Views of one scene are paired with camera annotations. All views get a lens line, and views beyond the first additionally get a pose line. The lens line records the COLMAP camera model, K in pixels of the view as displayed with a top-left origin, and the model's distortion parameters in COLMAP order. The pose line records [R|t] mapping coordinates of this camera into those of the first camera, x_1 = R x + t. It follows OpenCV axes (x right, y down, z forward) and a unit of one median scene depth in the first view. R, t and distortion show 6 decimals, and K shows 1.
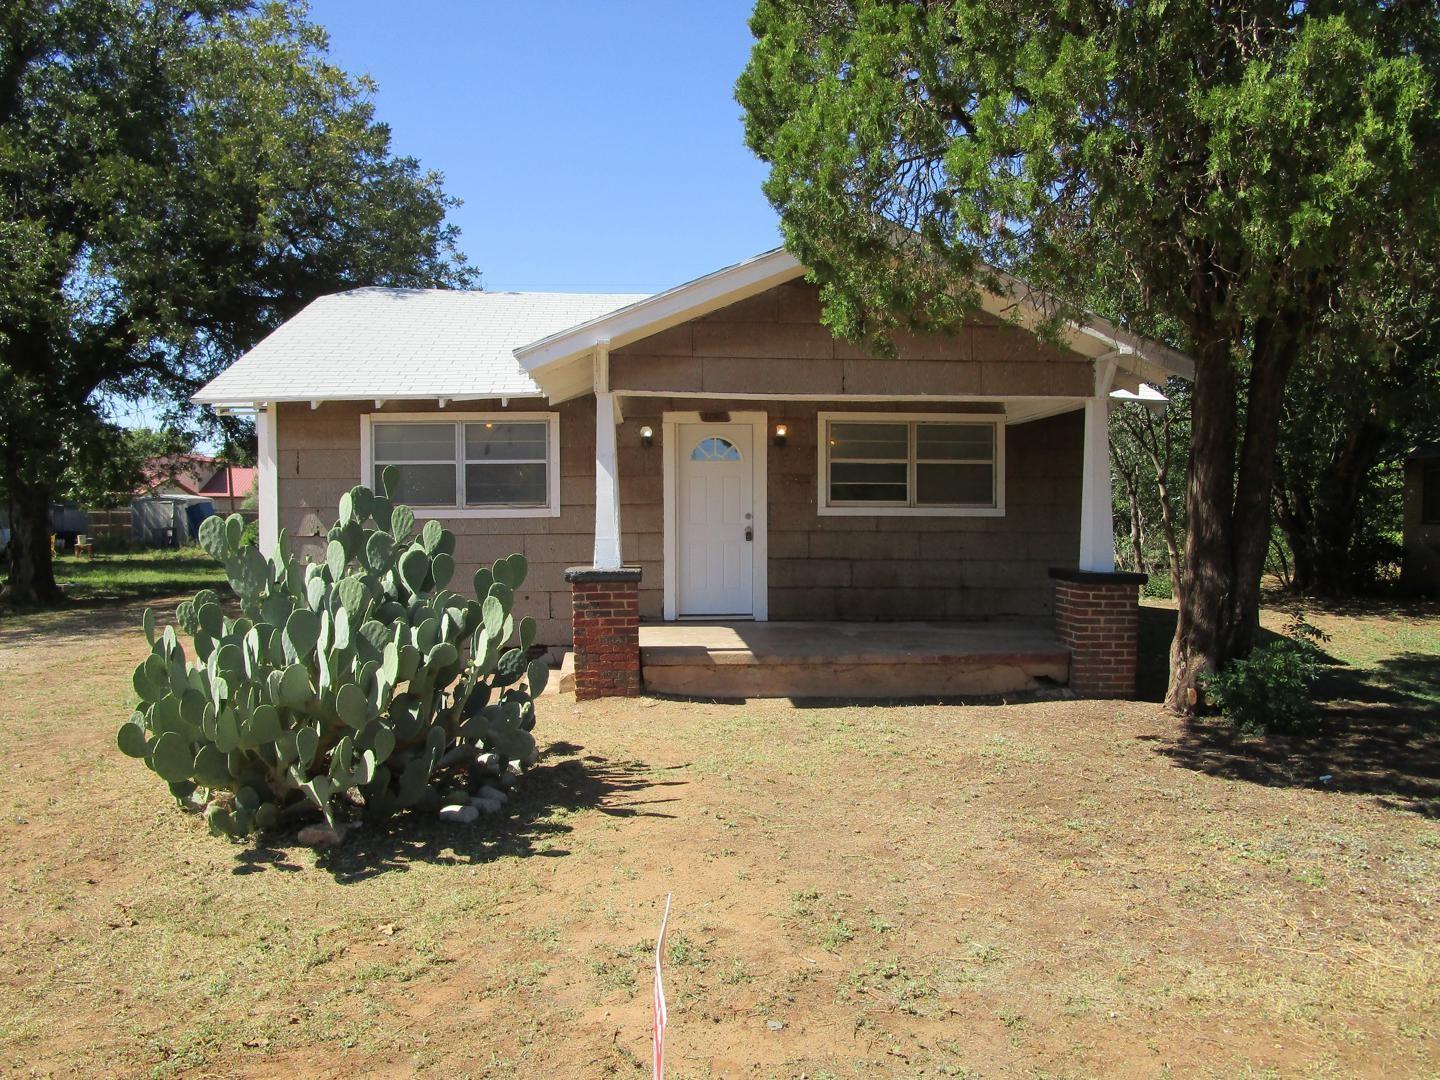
lens RADIAL K [[1017.8, 0, 716.4], [0, 1017.8, 537.2], [0, 0, 1]] dist [-0.032058, 0.014114]
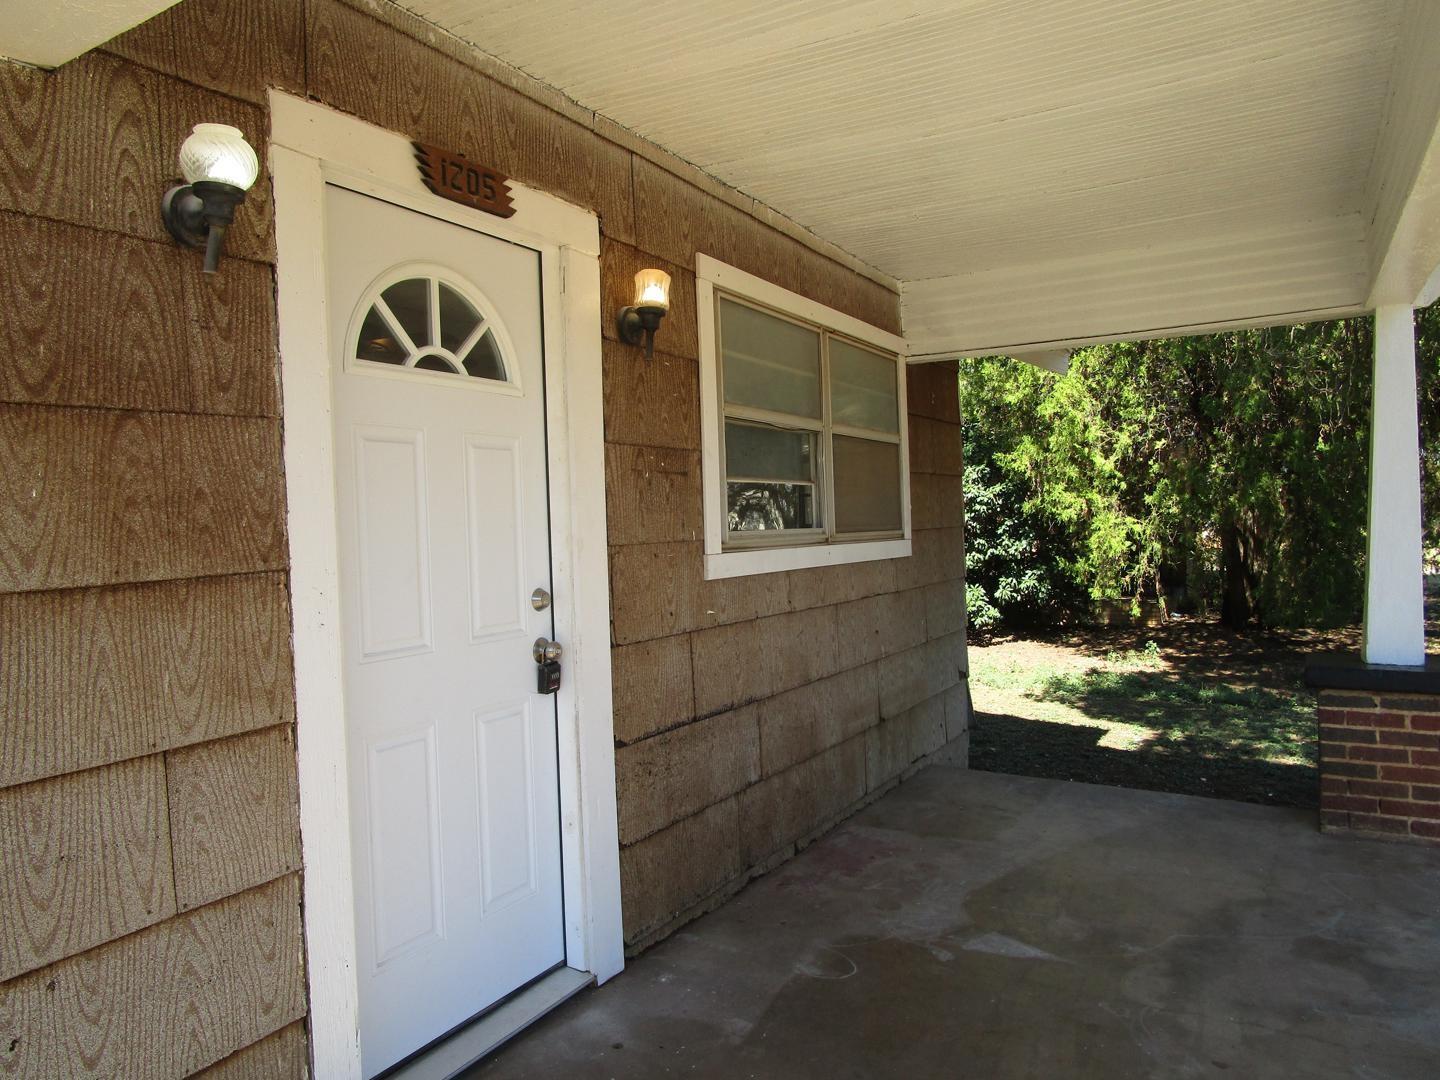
lens RADIAL K [[1017.8, 0, 714.1], [0, 1017.8, 546.5], [0, 0, 1]] dist [-0.032058, 0.014114]
pose [[0.555968, -0.036963, 0.830381, -0.162859], [0.048743, 0.998741, 0.011822, -0.035466], [-0.829773, 0.033903, 0.557070, 0.825449]]
